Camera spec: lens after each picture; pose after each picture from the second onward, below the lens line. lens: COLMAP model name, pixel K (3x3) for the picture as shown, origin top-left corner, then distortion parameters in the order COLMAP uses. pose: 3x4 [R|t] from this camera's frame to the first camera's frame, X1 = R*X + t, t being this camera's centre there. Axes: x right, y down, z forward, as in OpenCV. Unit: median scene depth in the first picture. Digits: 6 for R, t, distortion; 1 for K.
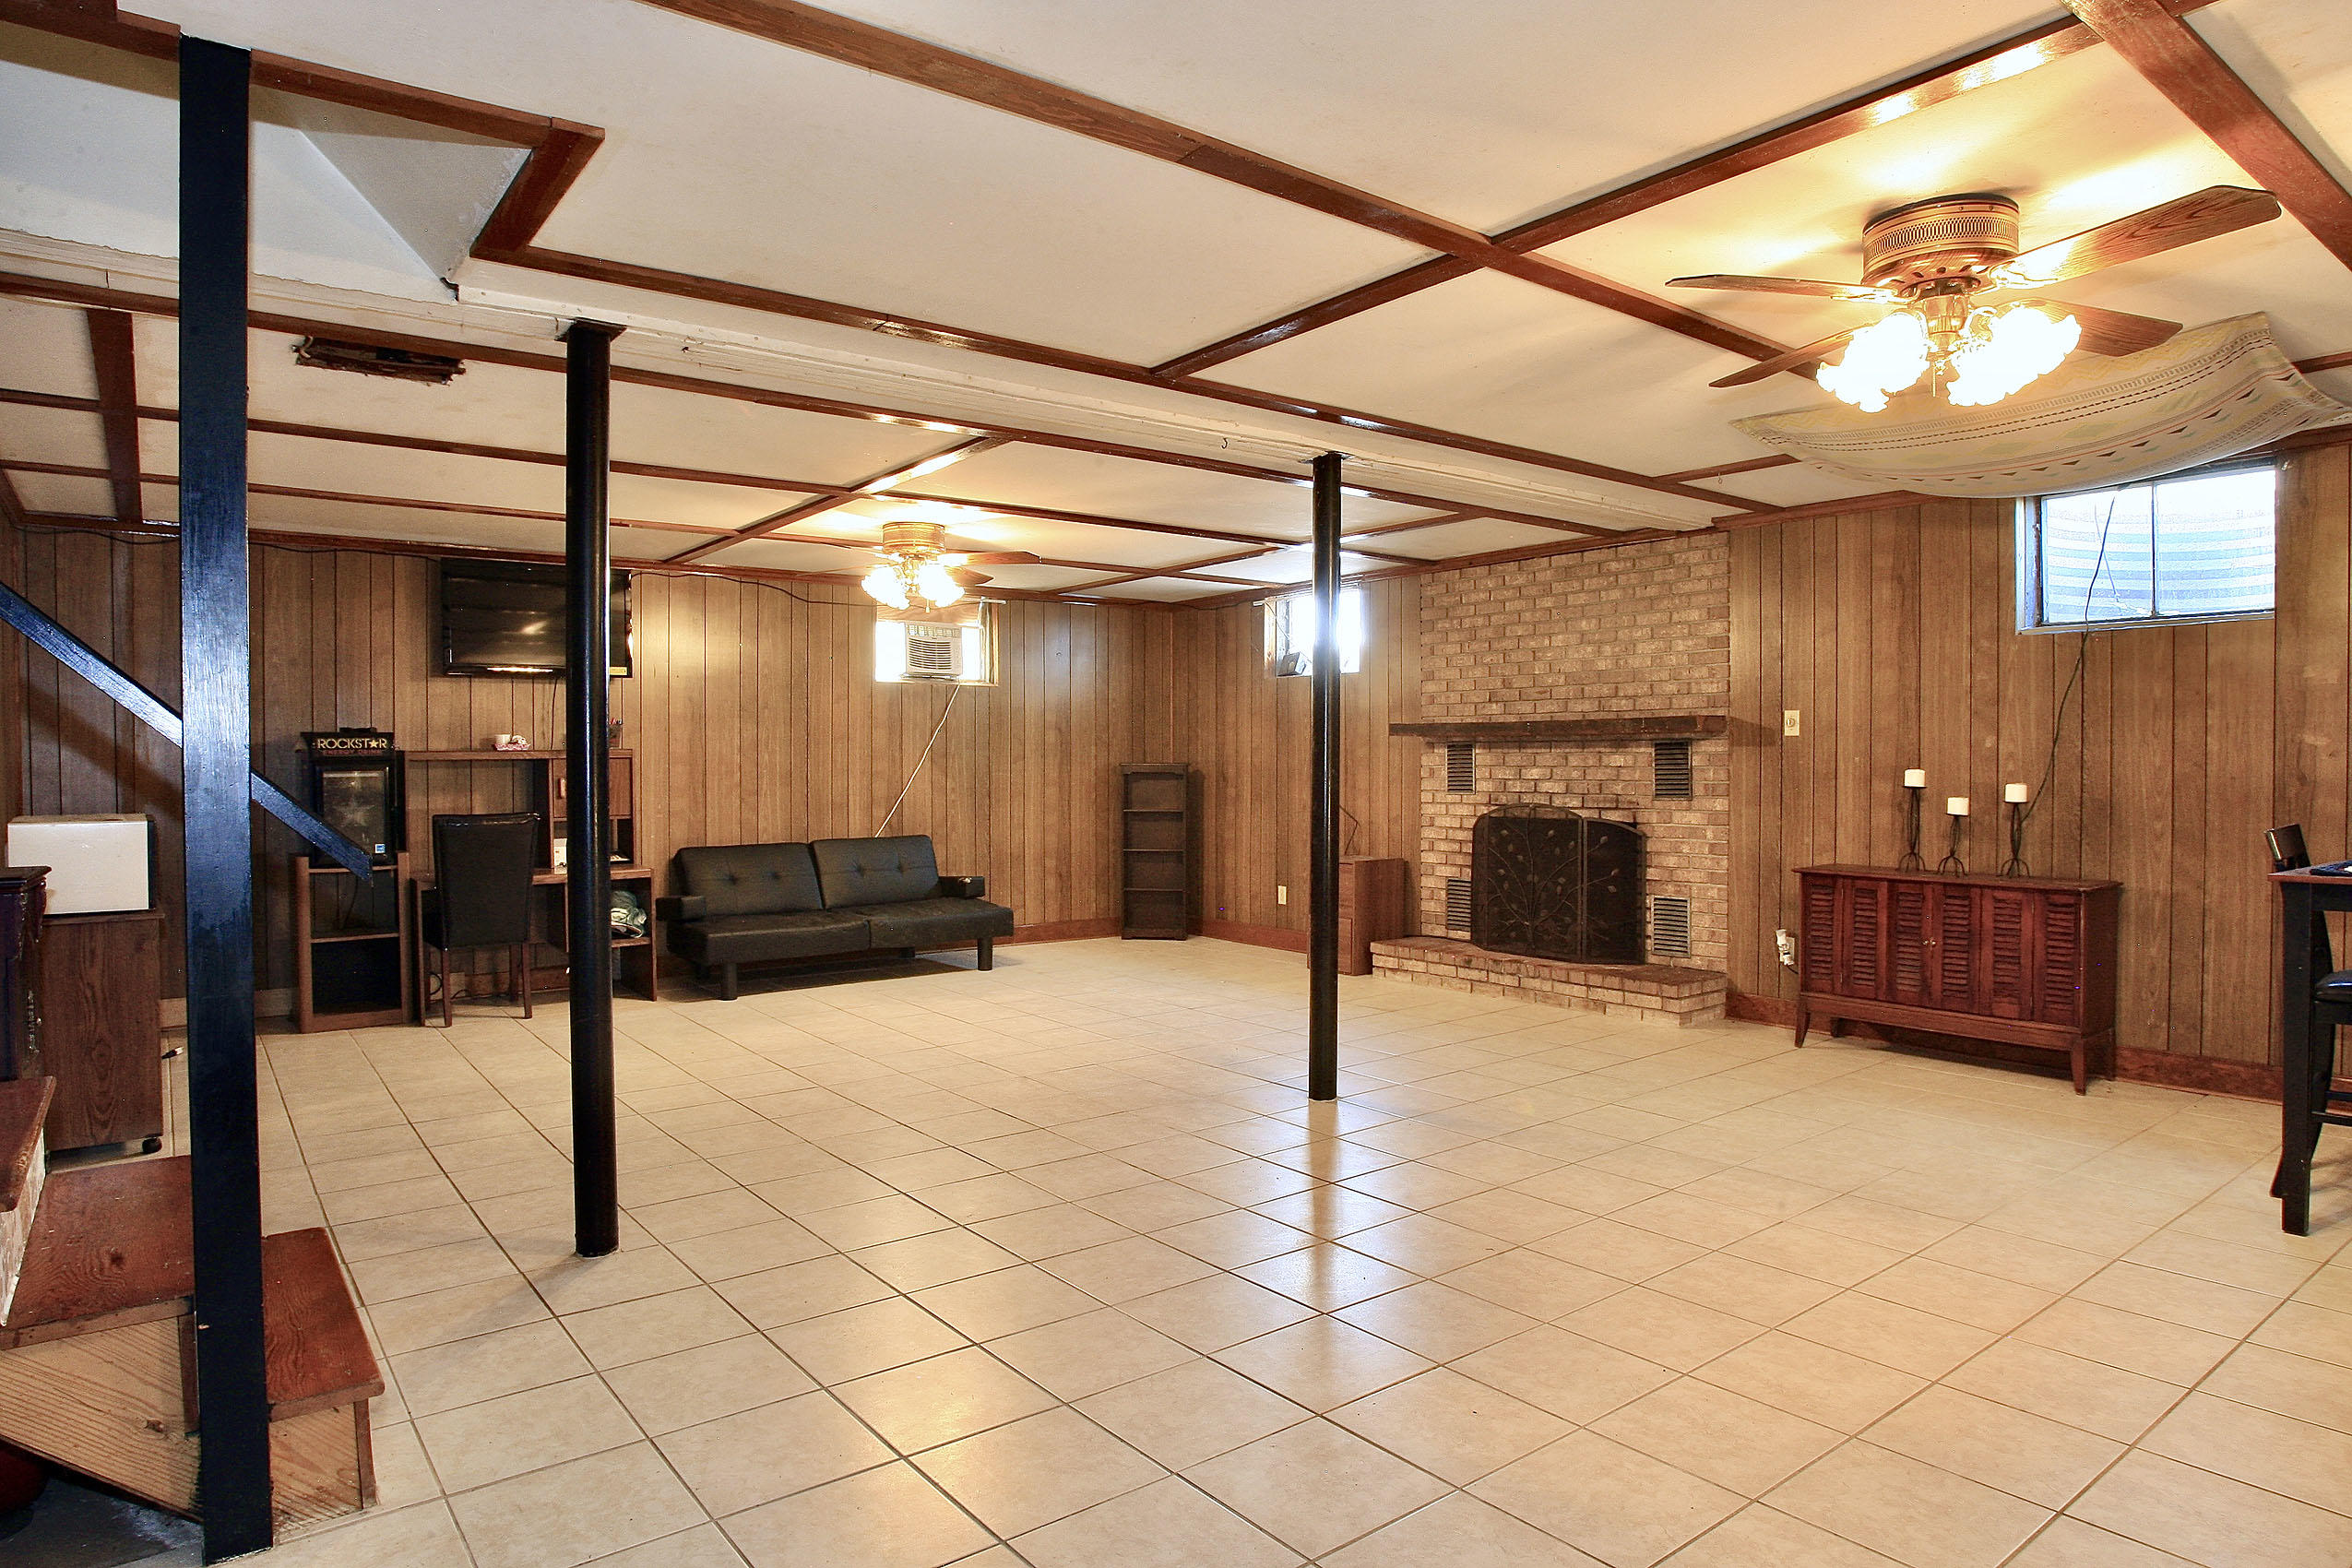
lens RADIAL K [[1381.0, 0, 1176.0], [0, 1381.0, 784.0], [0, 0, 1]] dist [-0.095544, 0.055774]
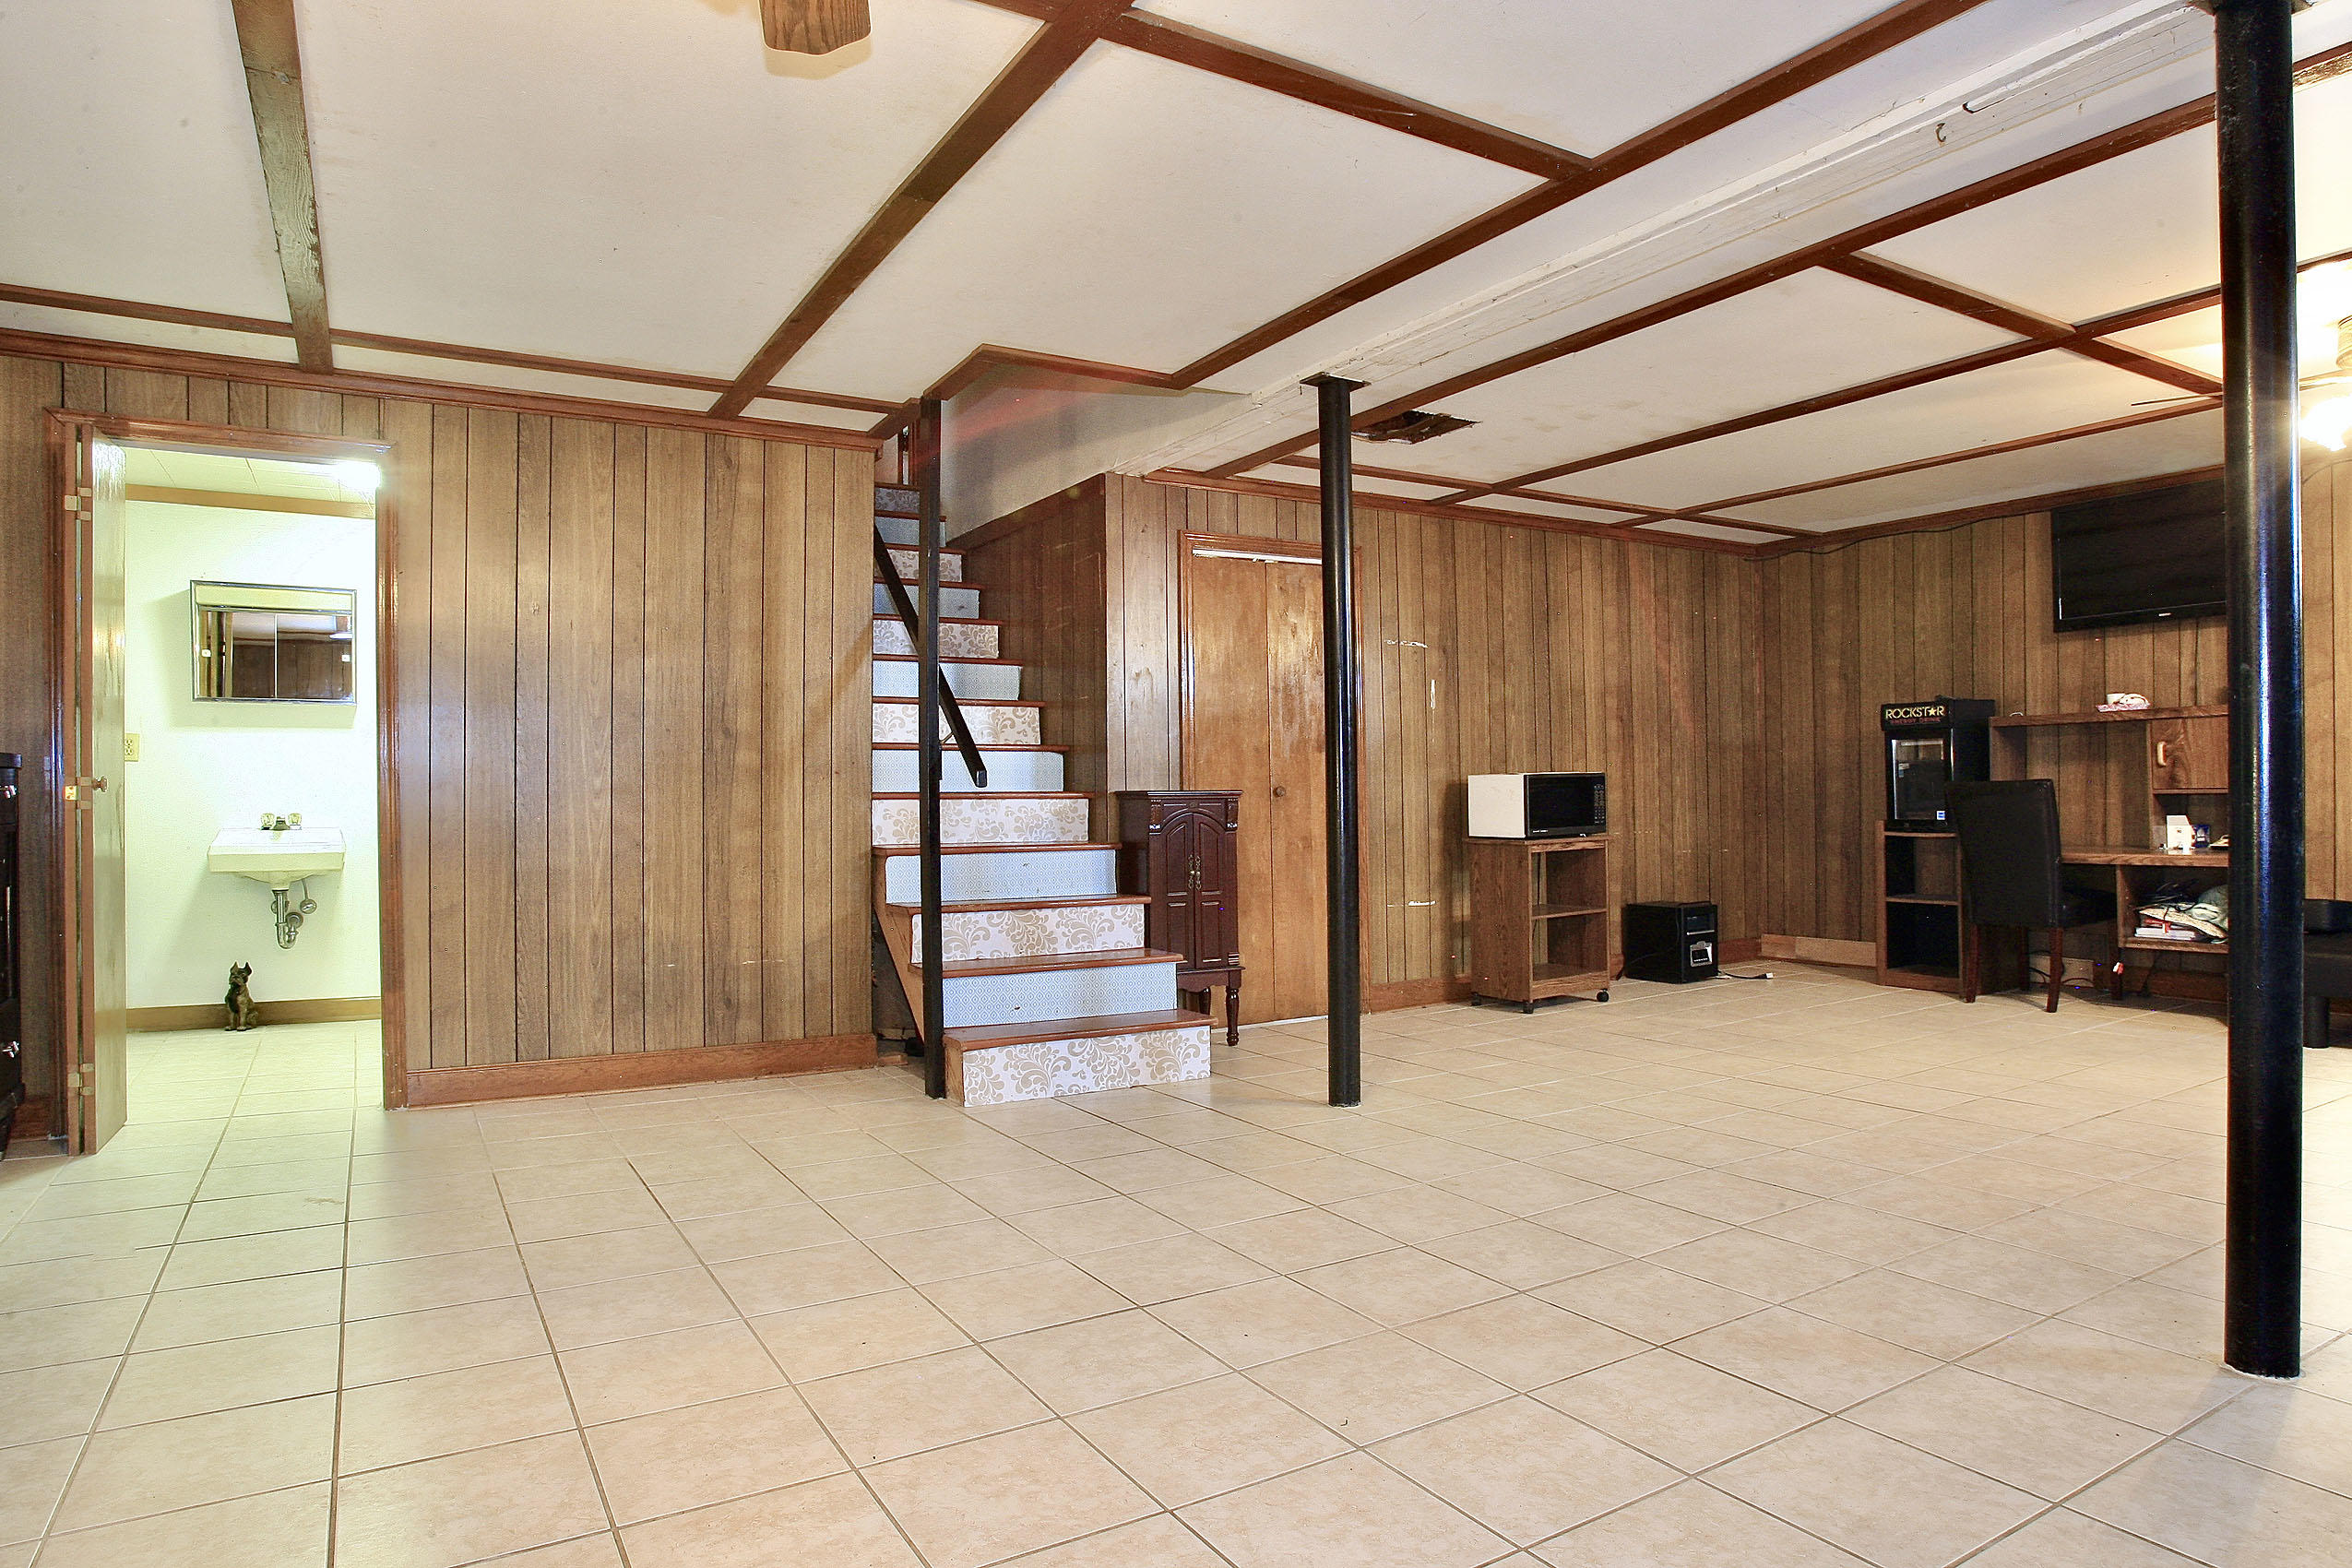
lens RADIAL K [[1381.0, 0, 1176.0], [0, 1381.0, 784.0], [0, 0, 1]] dist [-0.095544, 0.055774]
pose [[-0.118916, 0.002805, -0.992900, 0.427673], [-0.004466, 0.999984, 0.003360, 0.021183], [0.992894, 0.004834, -0.118902, 0.491486]]
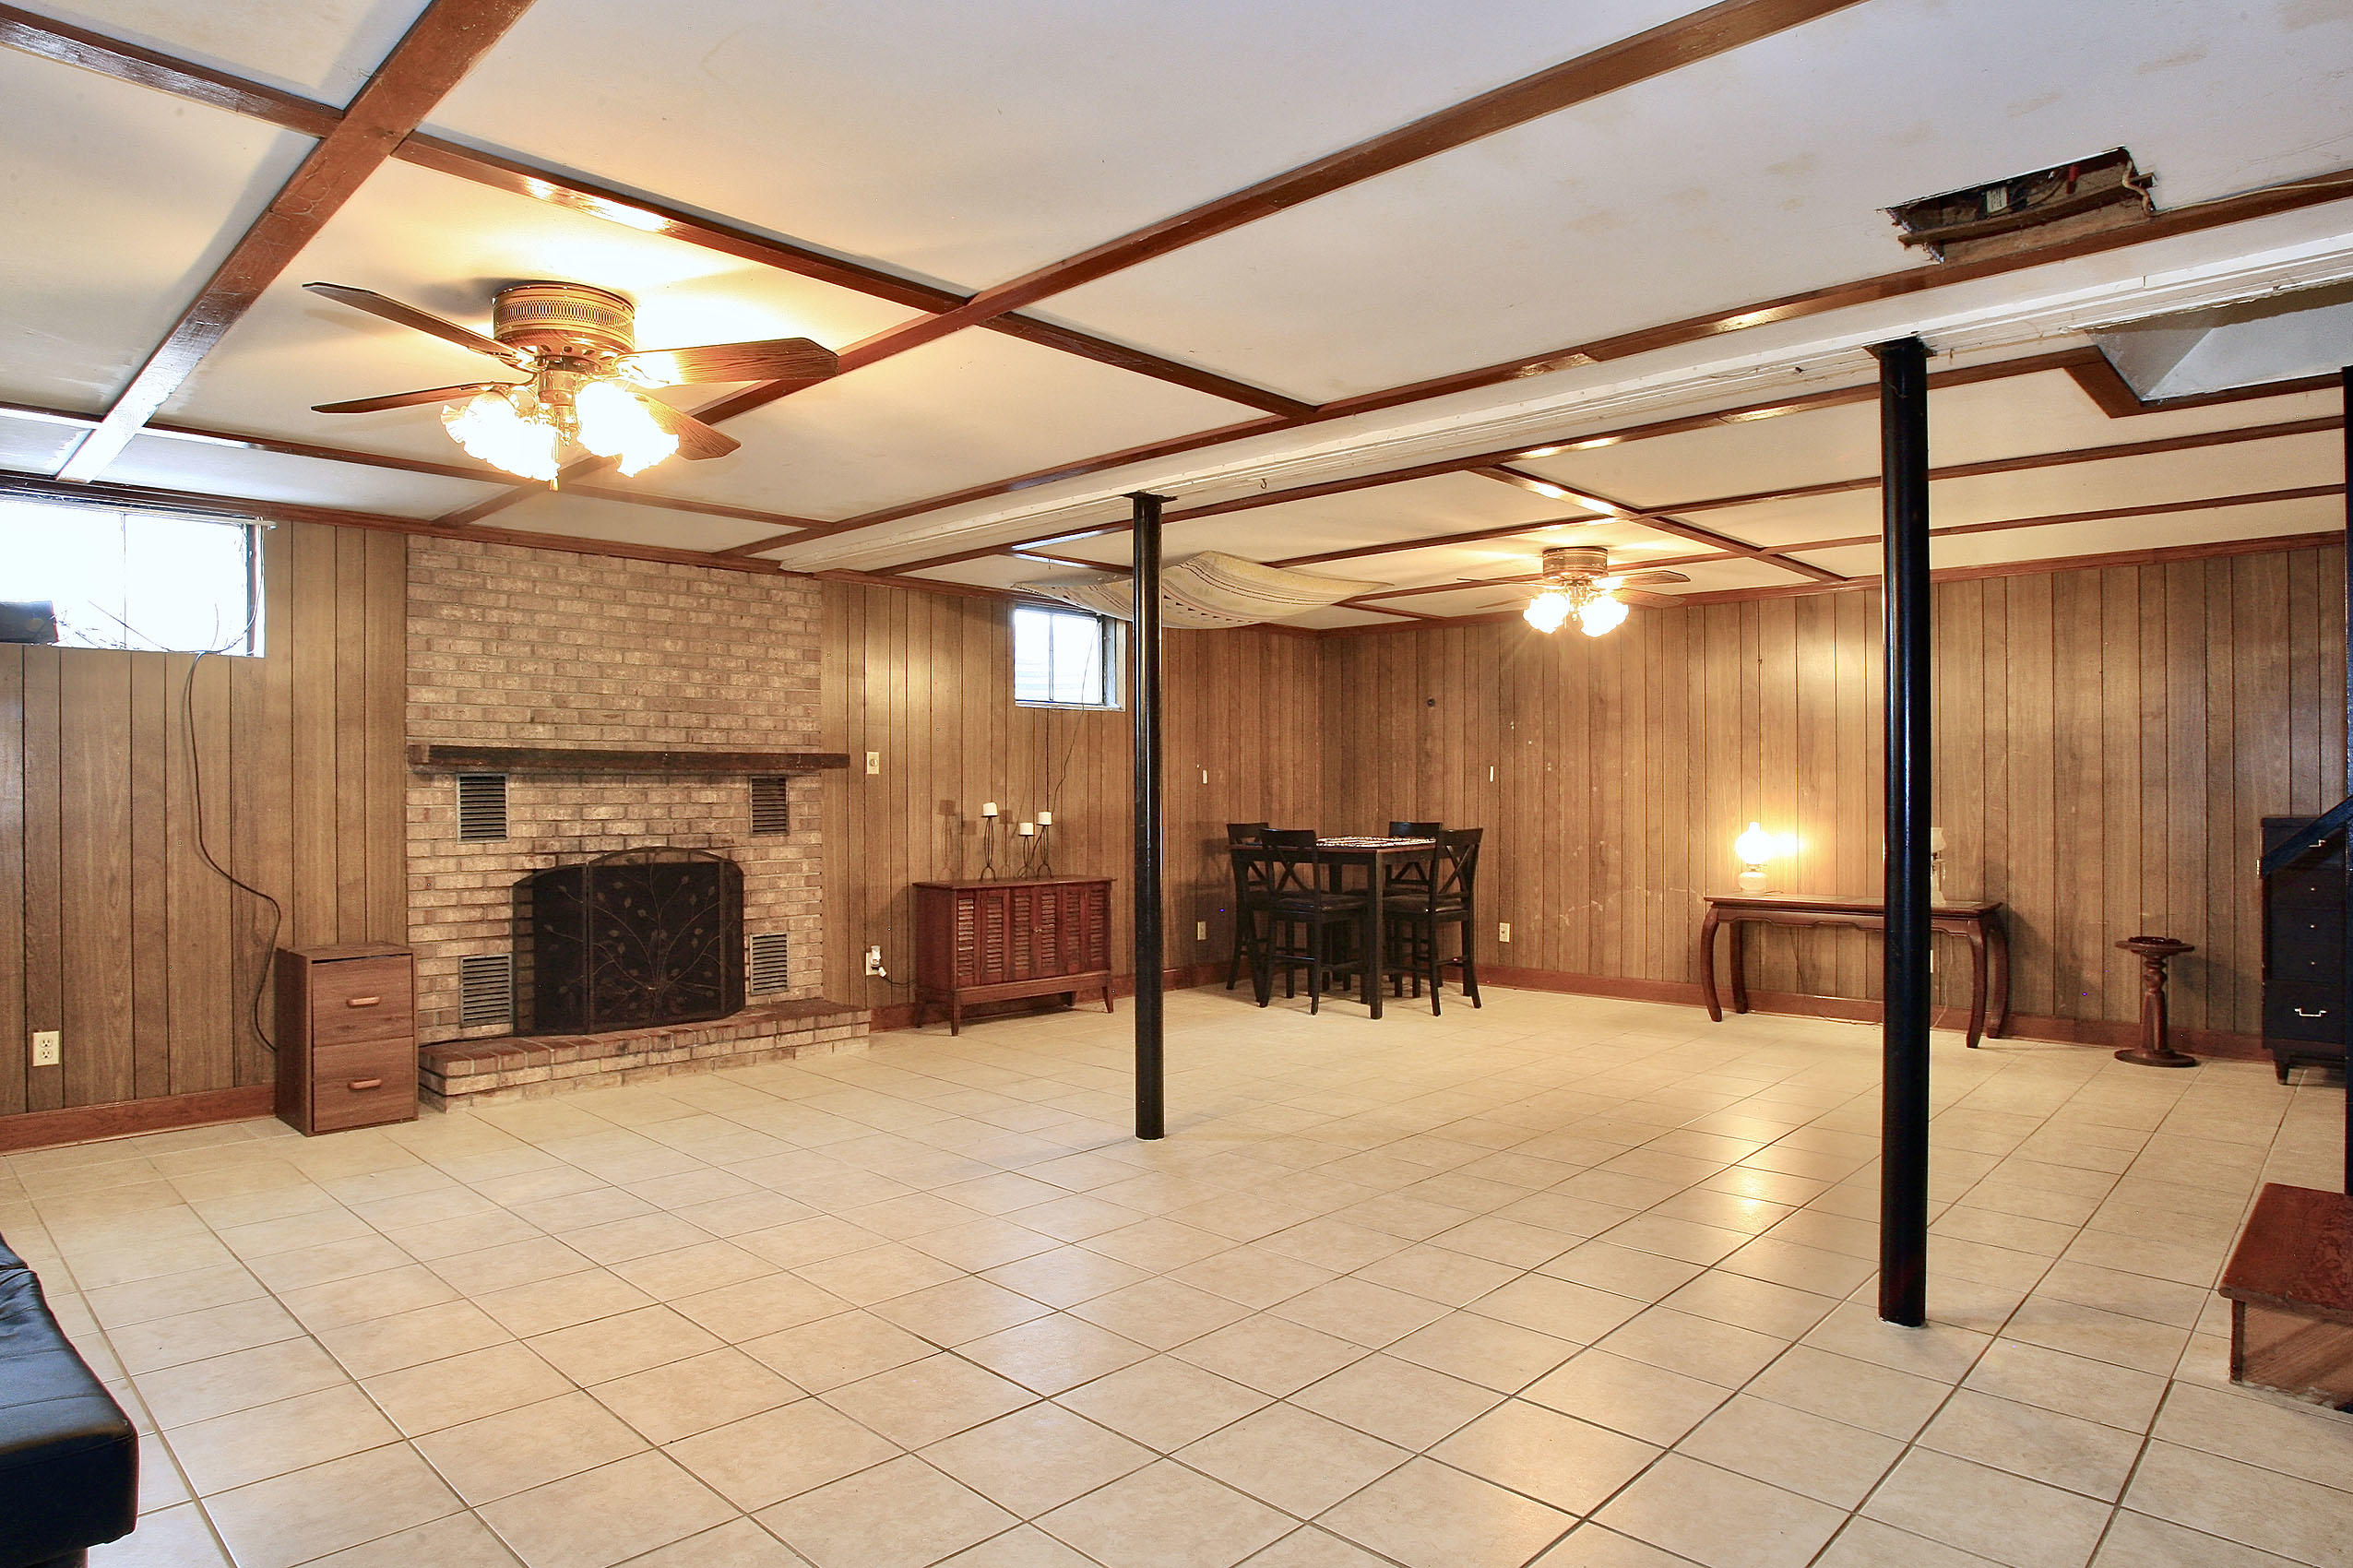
lens RADIAL K [[1381.6, 0, 1176.5], [0, 1381.6, 784.0], [0, 0, 1]] dist [-0.095544, 0.055774]
pose [[-0.146623, 0.006497, 0.989171, -0.631379], [0.018815, 0.999816, -0.003778, -0.015983], [-0.989014, 0.018057, -0.146718, 0.804839]]
